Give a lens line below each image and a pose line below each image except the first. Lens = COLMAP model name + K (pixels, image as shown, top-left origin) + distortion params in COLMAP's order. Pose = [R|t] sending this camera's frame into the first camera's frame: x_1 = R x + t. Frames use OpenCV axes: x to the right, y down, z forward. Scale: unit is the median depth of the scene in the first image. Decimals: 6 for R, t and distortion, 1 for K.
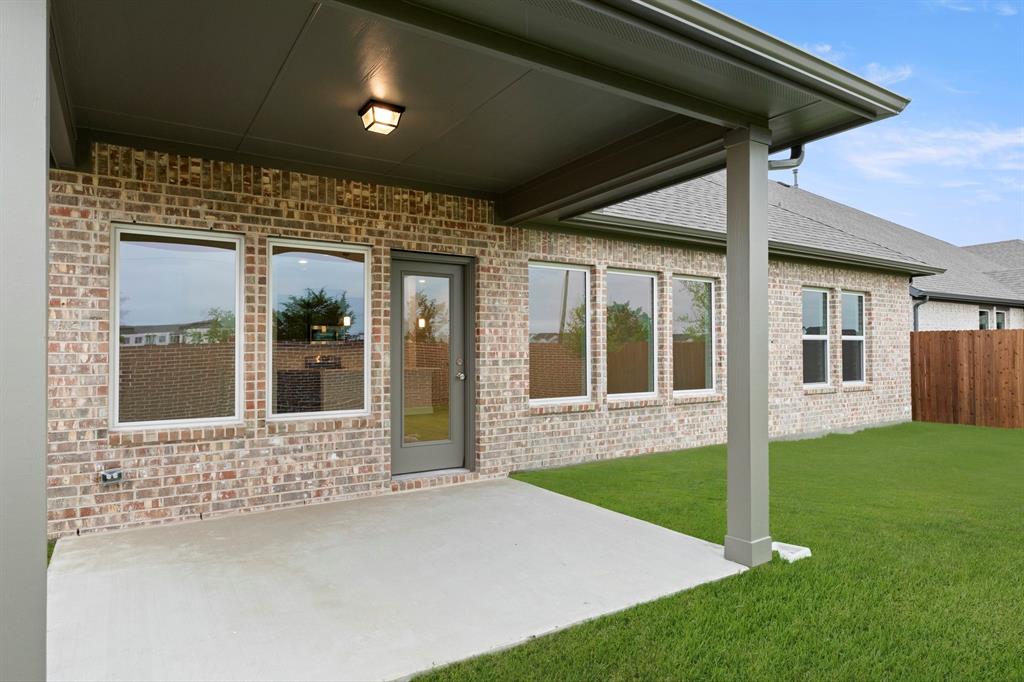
lens RADIAL K [[582.0, 0, 508.1], [0, 582.0, 310.6], [0, 0, 1]] dist [-0.001342, 0.000160]
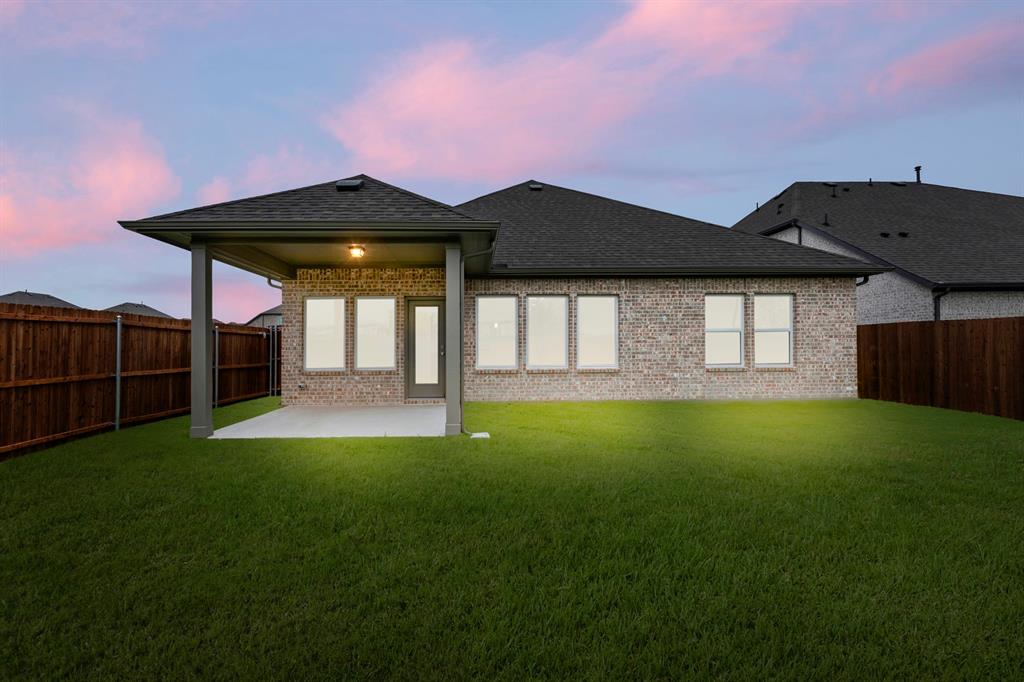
lens RADIAL K [[416.9, 0, 514.4], [0, 416.9, 307.1], [0, 0, 1]] dist [0.000329, 0.000060]
pose [[0.850292, -0.045186, -0.524368, 0.925590], [0.040455, 0.998971, -0.020485, -0.012821], [0.524754, -0.003795, 0.851245, -0.137036]]
